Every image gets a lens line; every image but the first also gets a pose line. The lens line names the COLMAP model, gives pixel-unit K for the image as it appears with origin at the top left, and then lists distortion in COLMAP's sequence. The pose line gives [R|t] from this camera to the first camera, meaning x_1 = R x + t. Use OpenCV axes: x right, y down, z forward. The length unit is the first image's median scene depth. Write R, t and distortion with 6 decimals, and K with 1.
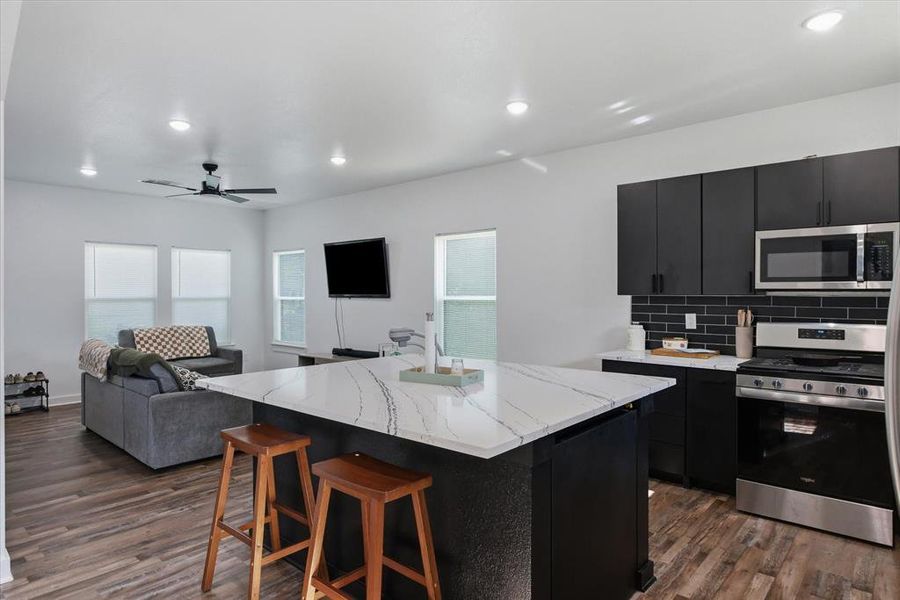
lens RADIAL K [[527.3, 0, 450.0], [0, 527.3, 300.0], [0, 0, 1]] dist [-0.008342, -0.000567]
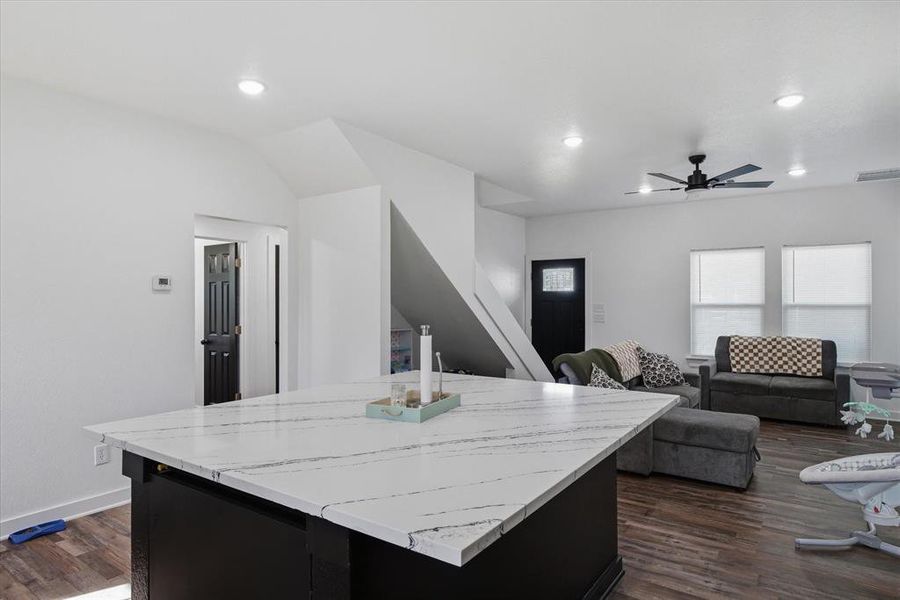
lens RADIAL K [[527.3, 0, 450.0], [0, 527.3, 300.0], [0, 0, 1]] dist [-0.008342, -0.000567]
pose [[0.121701, 0.002257, -0.992564, 0.295755], [-0.011789, 0.999930, 0.000828, -0.006042], [0.992497, 0.011600, 0.121719, 0.367872]]
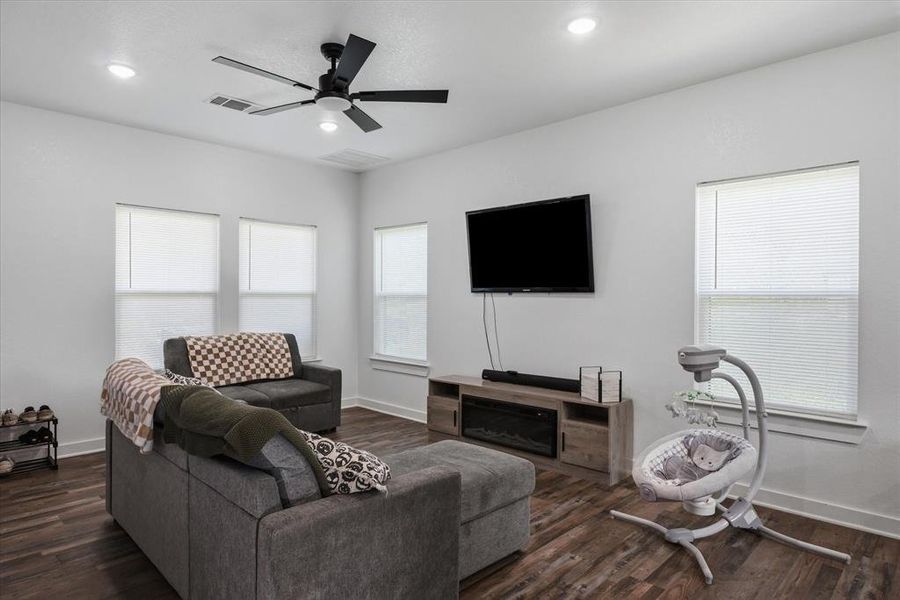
lens RADIAL K [[527.3, 0, 450.0], [0, 527.3, 300.0], [0, 0, 1]] dist [-0.008342, -0.000567]
pose [[0.998792, 0.006209, -0.048738, -0.237049], [-0.006563, 0.999953, -0.007103, 0.009942], [0.048691, 0.007414, 0.998786, 0.350579]]
